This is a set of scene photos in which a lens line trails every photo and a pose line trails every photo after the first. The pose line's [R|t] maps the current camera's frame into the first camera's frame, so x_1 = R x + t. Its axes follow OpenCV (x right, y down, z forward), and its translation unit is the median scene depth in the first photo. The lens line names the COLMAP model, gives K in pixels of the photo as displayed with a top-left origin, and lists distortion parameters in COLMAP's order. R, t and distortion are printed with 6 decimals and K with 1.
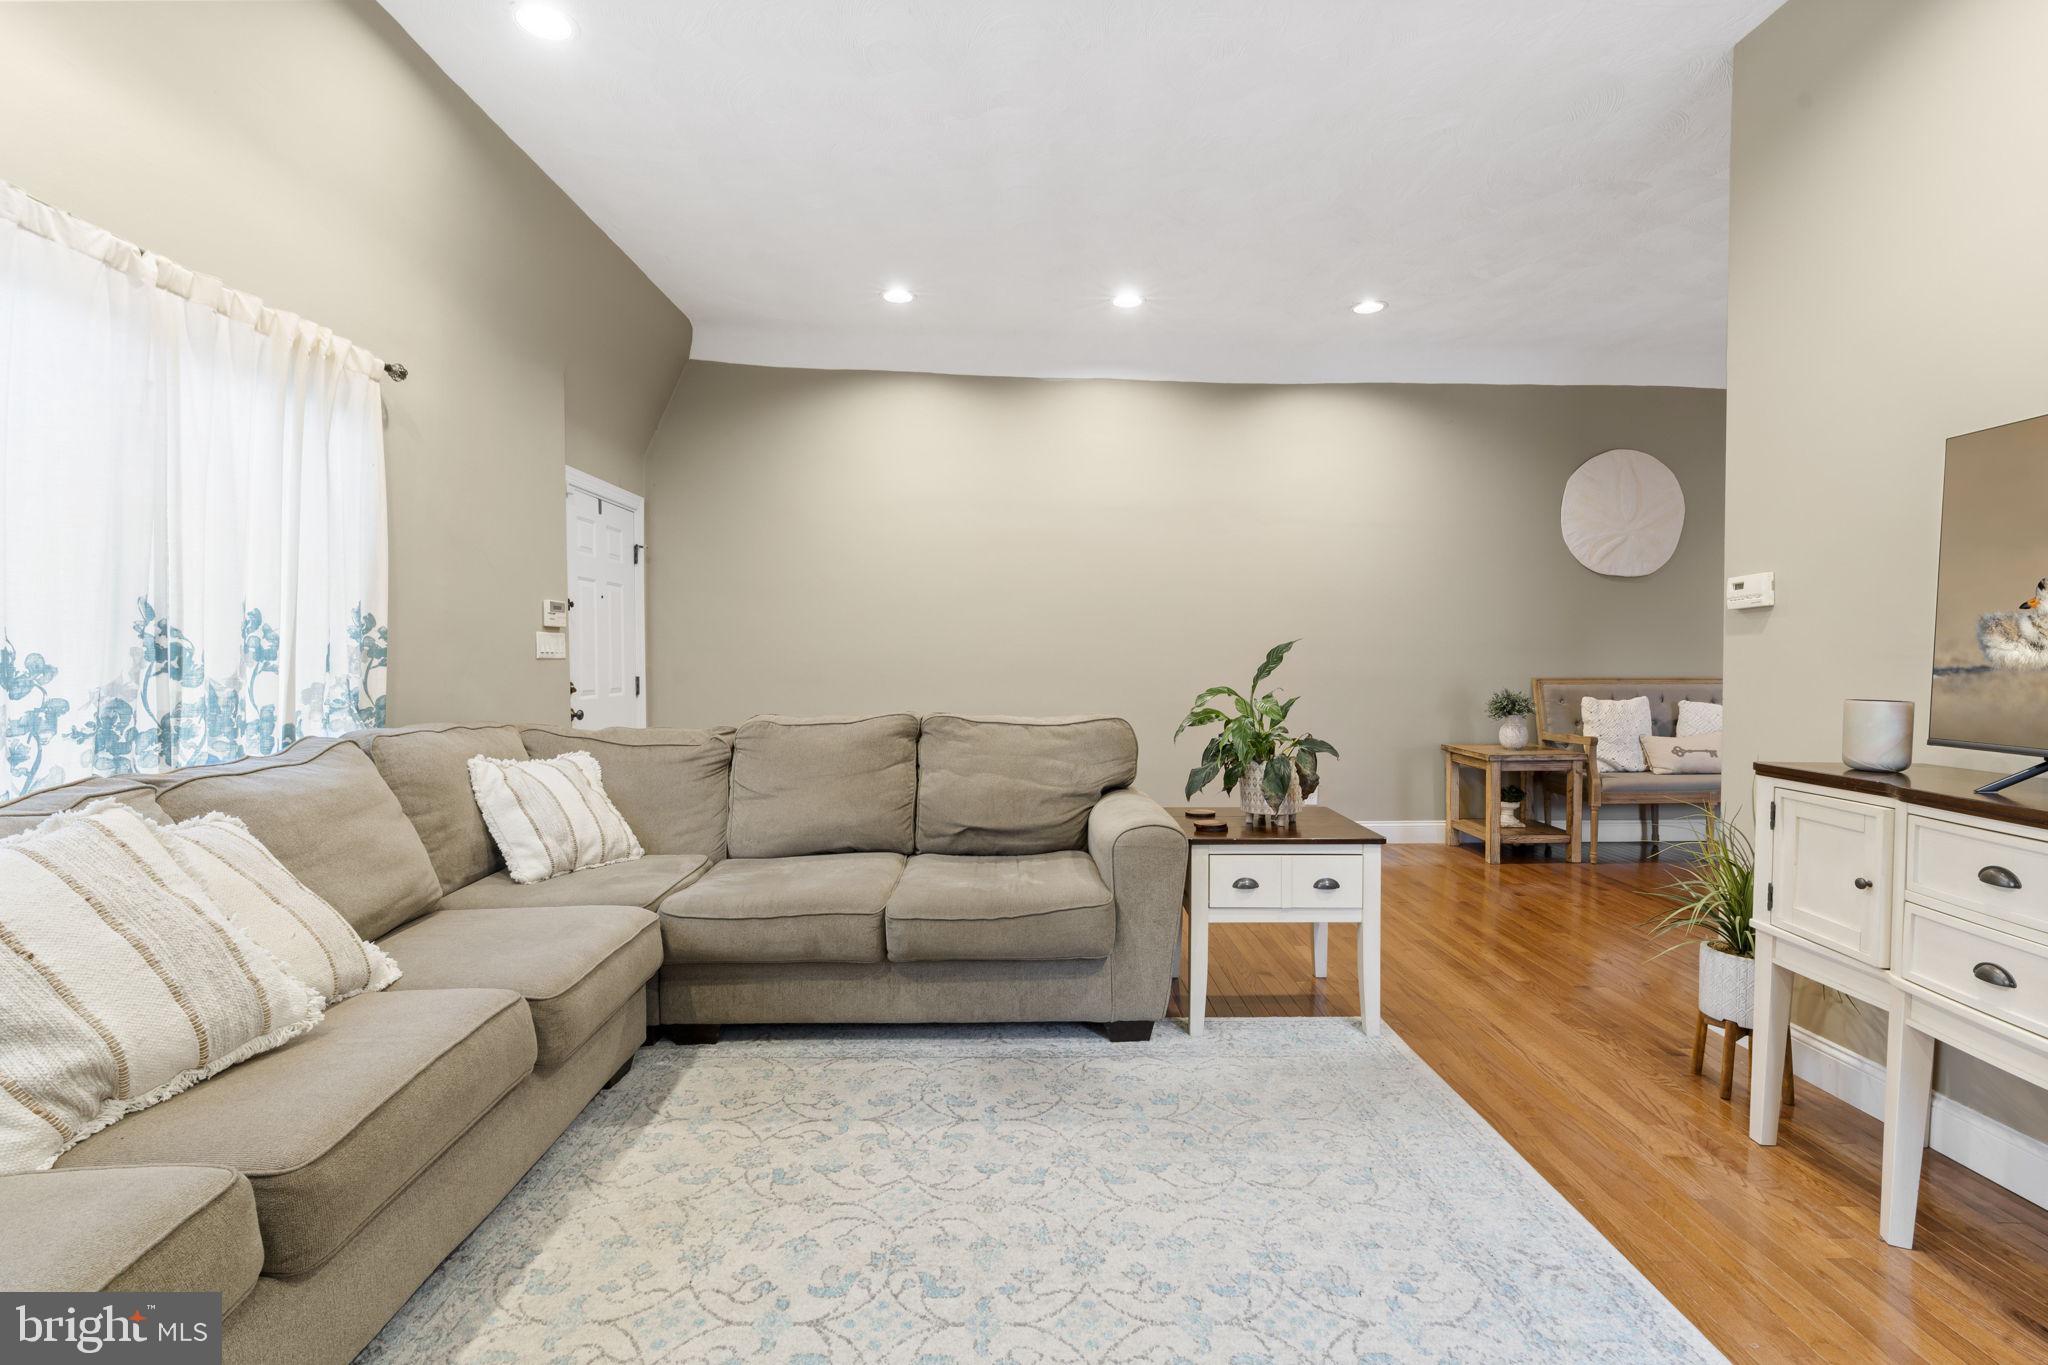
lens RADIAL K [[918.0, 0, 1024.0], [0, 918.0, 682.5], [0, 0, 1]] dist [-0.002921, -0.000290]
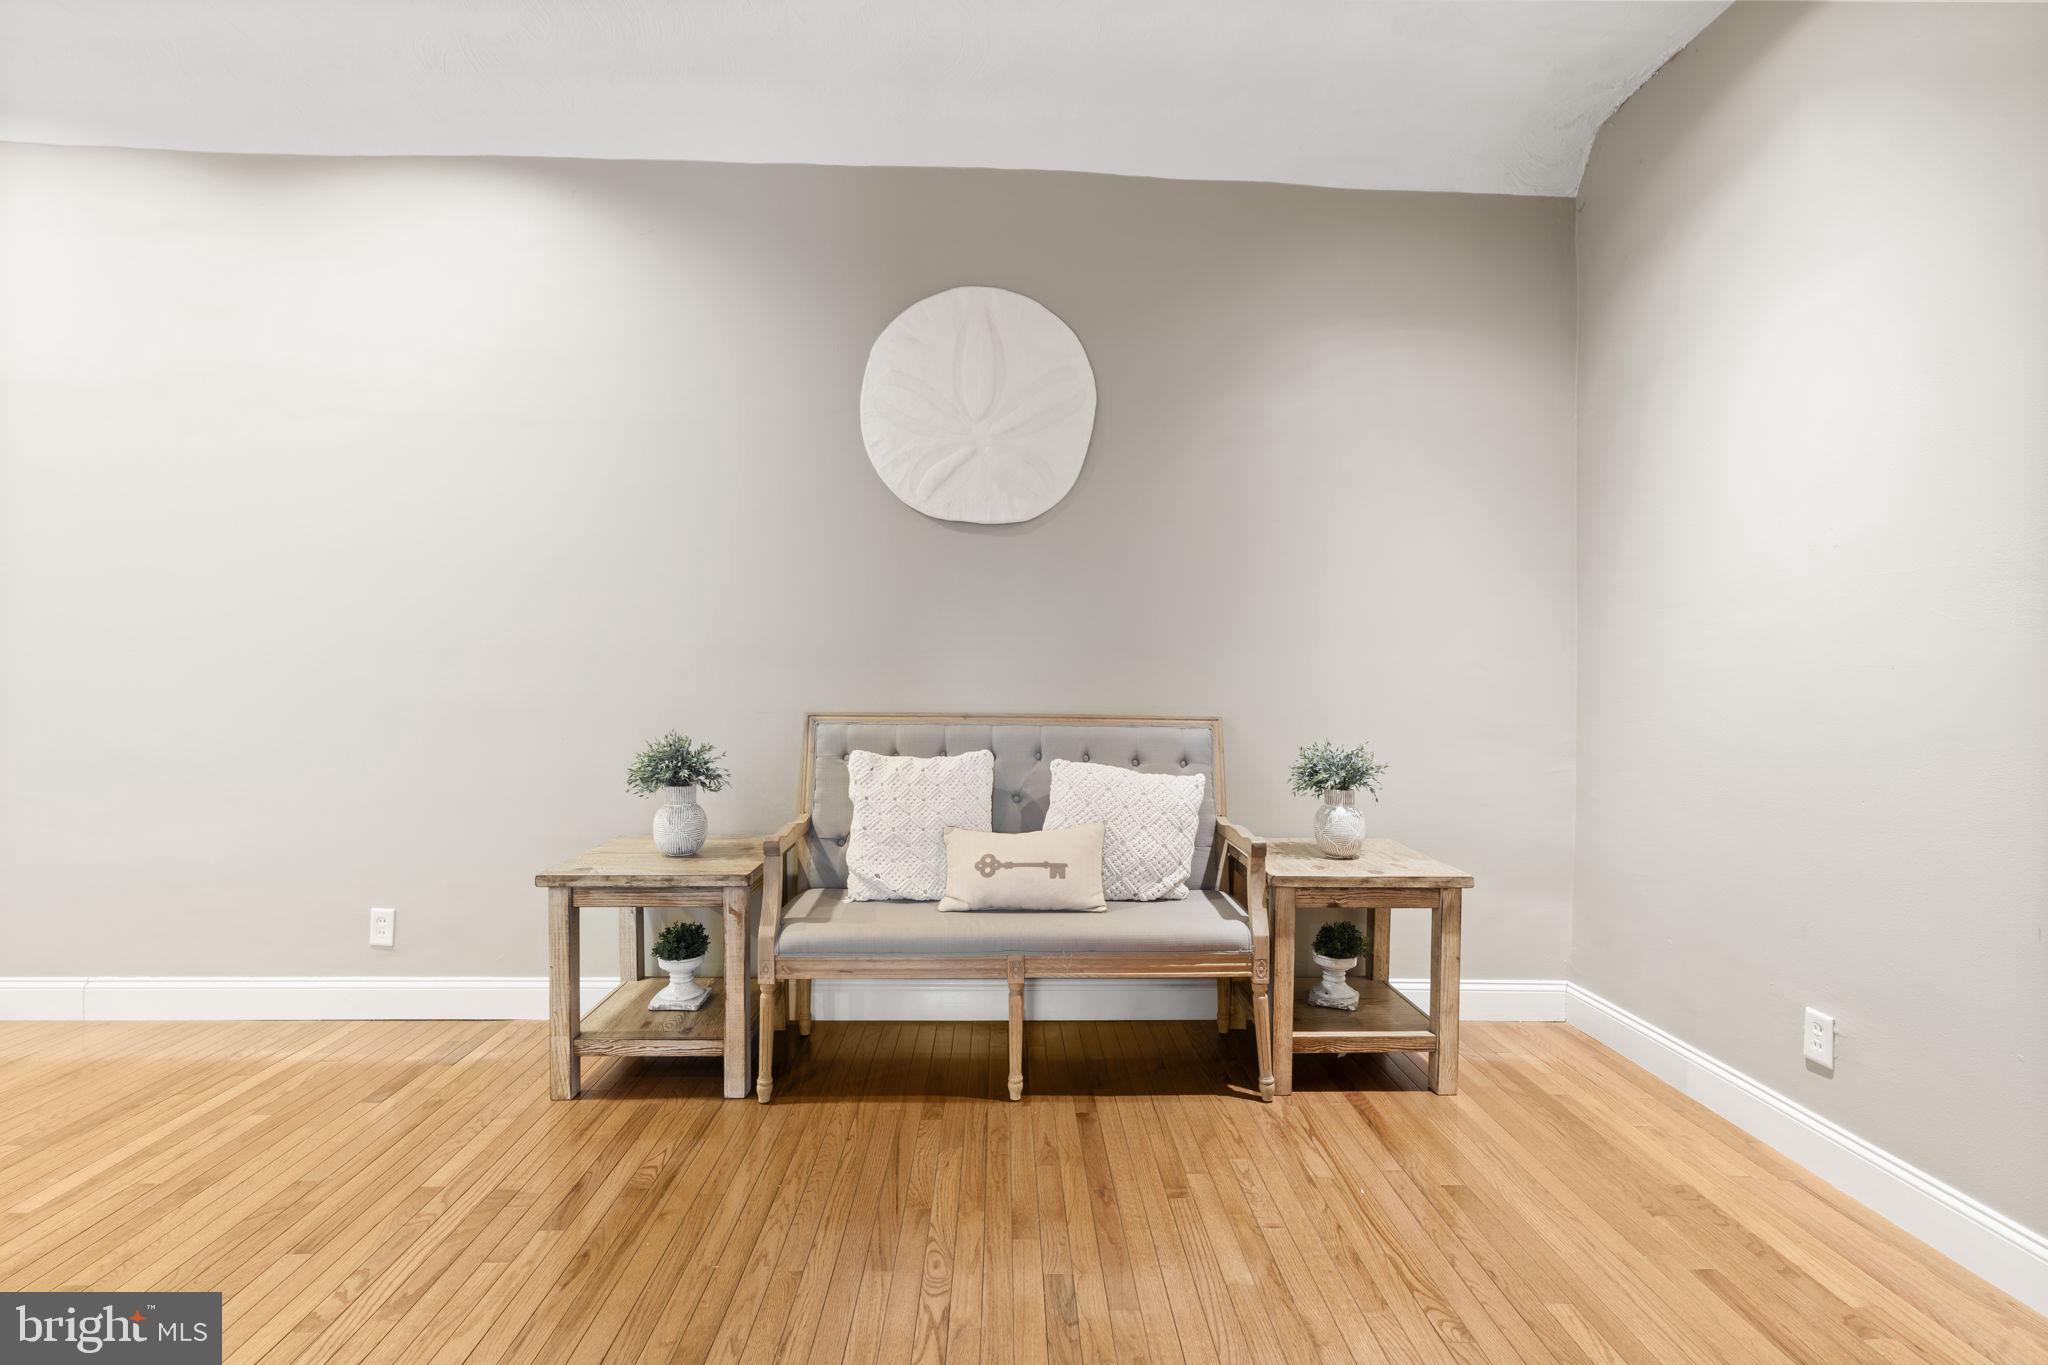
lens RADIAL K [[918.0, 0, 1024.0], [0, 918.0, 682.5], [0, 0, 1]] dist [-0.002921, -0.000290]
pose [[0.999929, 0.011387, 0.003589, 0.702866], [-0.011299, 0.999654, -0.023733, -0.011082], [-0.003858, 0.023691, 0.999712, 0.483541]]
